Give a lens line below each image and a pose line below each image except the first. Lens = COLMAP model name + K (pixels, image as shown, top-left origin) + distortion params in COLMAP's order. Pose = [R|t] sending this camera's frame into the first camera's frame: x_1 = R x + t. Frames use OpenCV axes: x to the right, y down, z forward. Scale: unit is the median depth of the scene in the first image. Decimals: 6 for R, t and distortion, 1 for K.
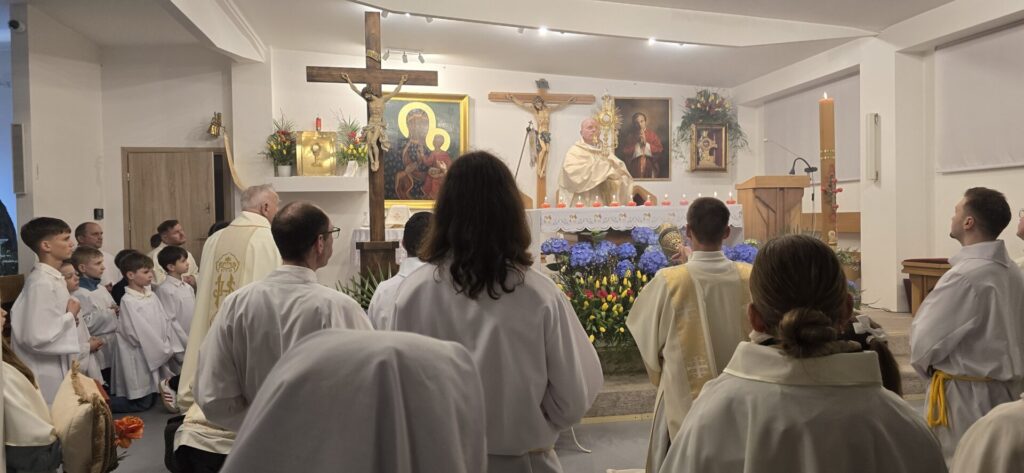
lens RADIAL K [[675.4, 0, 529.2], [0, 675.4, 229.9], [0, 0, 1]] dist [0.082543, -0.070478]
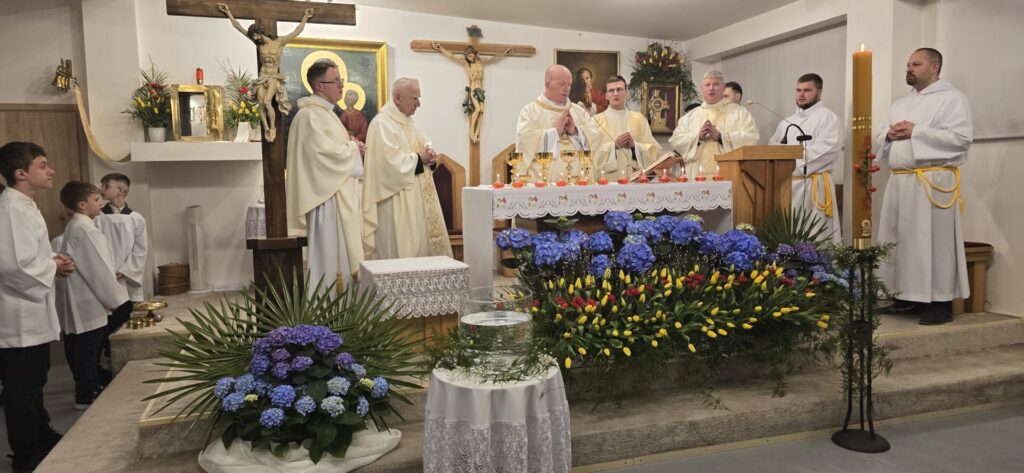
lens RADIAL K [[676.7, 0, 513.9], [0, 676.7, 232.3], [0, 0, 1]] dist [0.065817, -0.054738]
pose [[0.994191, -0.012451, 0.106904, -0.029097], [0.005383, 0.997795, 0.066147, -0.022832], [-0.107492, -0.065188, 0.992067, 0.147353]]
